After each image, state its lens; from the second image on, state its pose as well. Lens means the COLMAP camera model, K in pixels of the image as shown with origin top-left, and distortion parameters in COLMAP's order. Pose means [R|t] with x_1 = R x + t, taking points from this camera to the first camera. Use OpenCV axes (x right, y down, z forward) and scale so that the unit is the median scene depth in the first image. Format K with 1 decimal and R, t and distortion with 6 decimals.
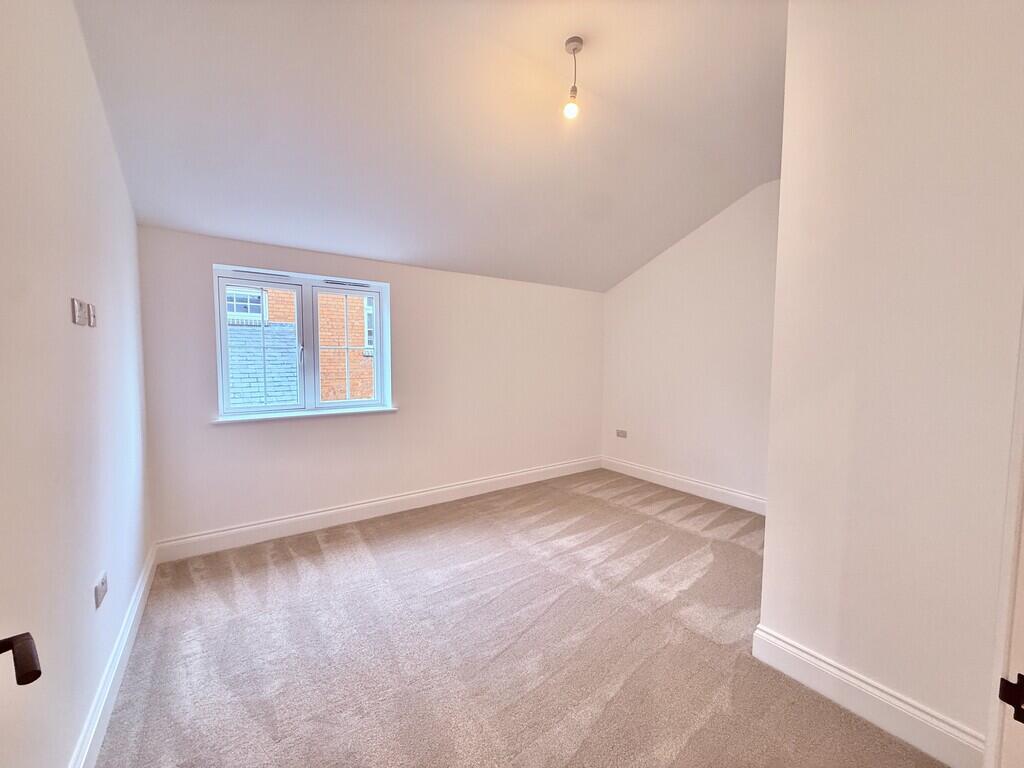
lens RADIAL K [[409.6, 0, 512.0], [0, 409.6, 384.0], [0, 0, 1]] dist [-0.000179, 0.000075]
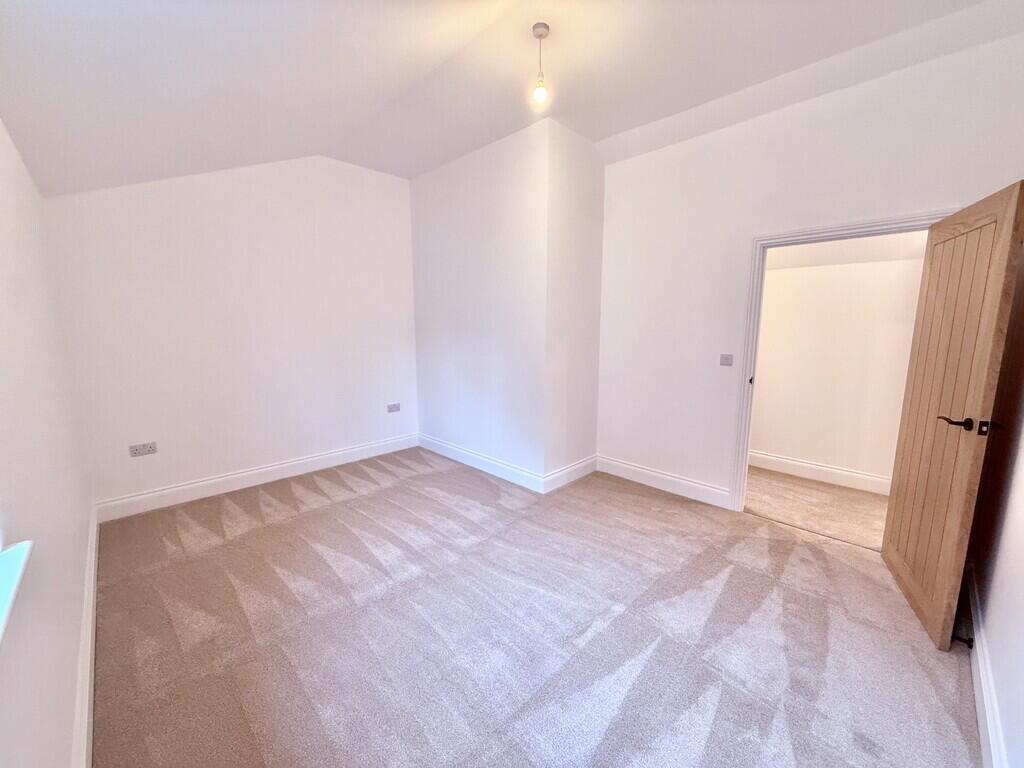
lens RADIAL K [[409.6, 0, 512.0], [0, 409.6, 384.0], [0, 0, 1]] dist [-0.000179, 0.000075]
pose [[-0.156701, -0.156043, 0.975241, -0.845867], [0.067610, 0.983429, 0.168217, -0.086571], [-0.985329, 0.092296, -0.143554, 1.108288]]
